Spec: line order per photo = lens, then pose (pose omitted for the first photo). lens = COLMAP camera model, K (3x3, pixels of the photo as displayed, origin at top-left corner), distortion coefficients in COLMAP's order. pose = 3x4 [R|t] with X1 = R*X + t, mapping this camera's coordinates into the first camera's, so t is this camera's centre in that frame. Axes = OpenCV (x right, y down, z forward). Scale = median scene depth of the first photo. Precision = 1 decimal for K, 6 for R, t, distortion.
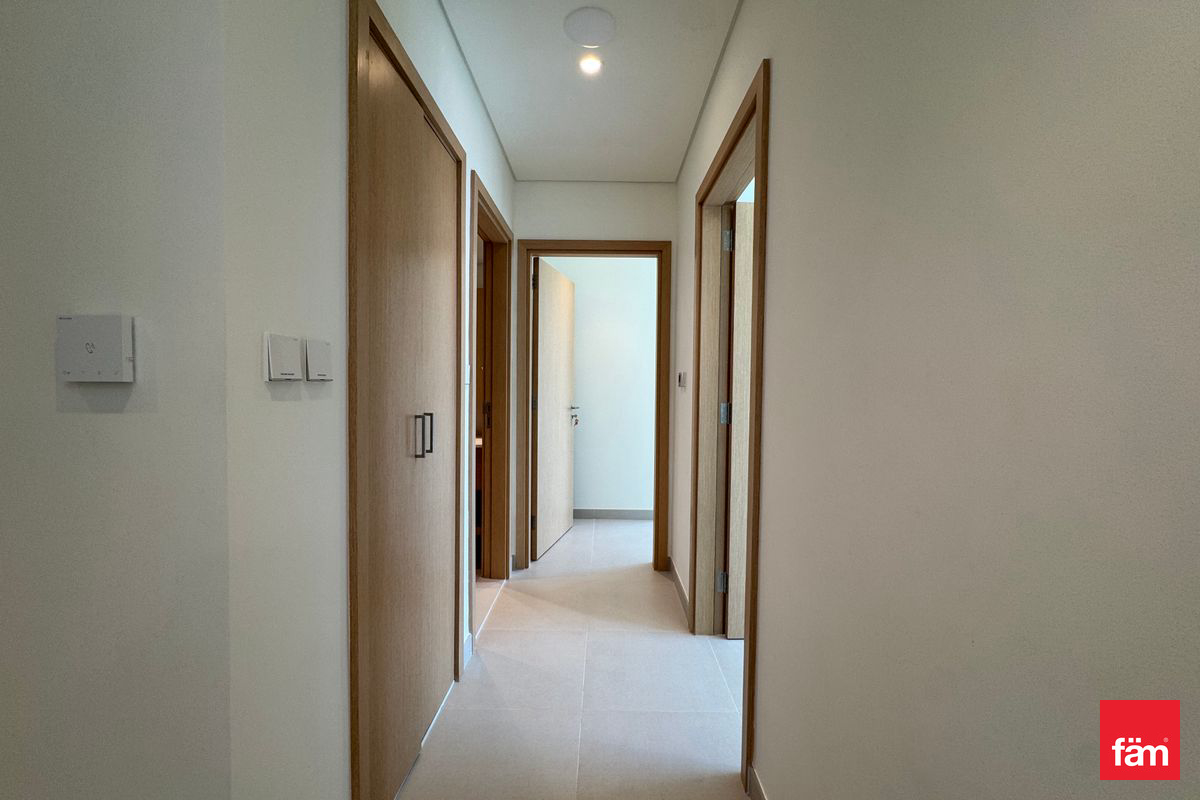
lens RADIAL K [[482.2, 0, 596.6], [0, 482.2, 398.0], [0, 0, 1]] dist [0.001347, 0.000015]
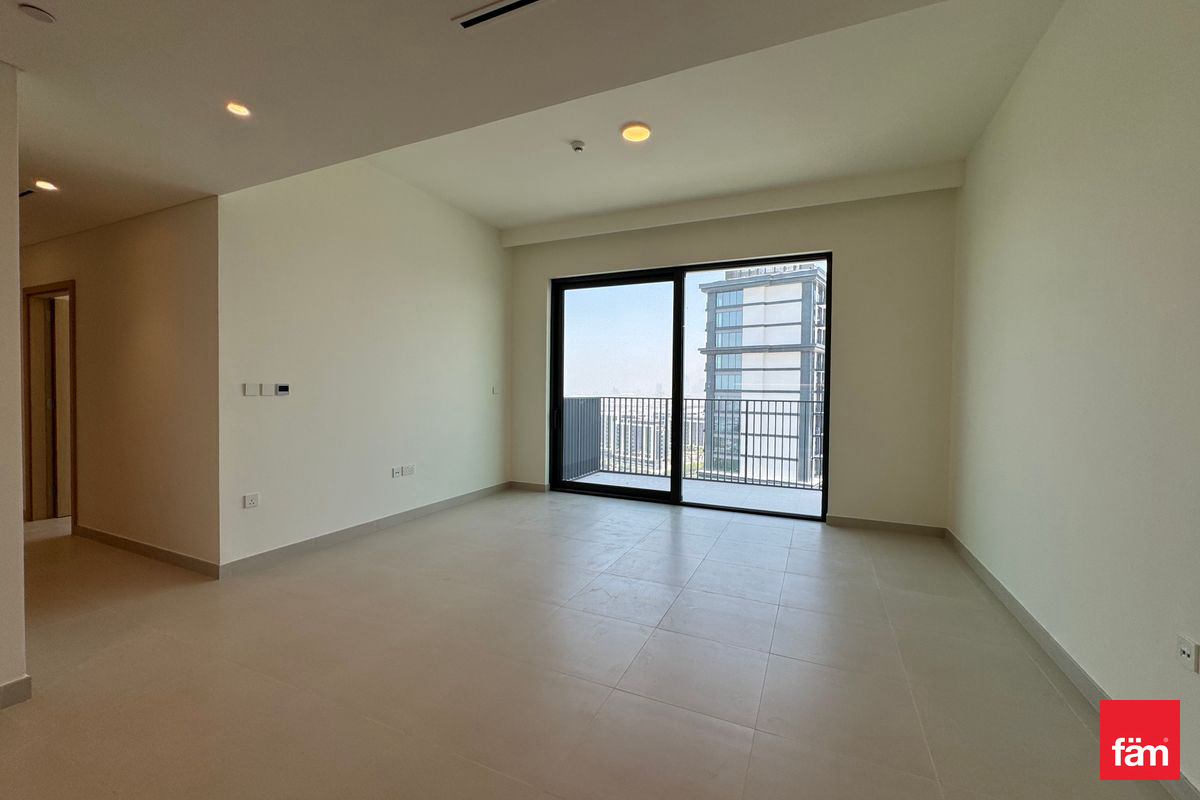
lens RADIAL K [[482.2, 0, 591.6], [0, 482.2, 398.1], [0, 0, 1]] dist [0.001347, 0.000015]
pose [[0.451127, -0.028323, 0.892010, -0.487711], [0.014473, 0.999597, 0.024420, -0.004794], [-0.892342, 0.001893, 0.451355, -1.824029]]
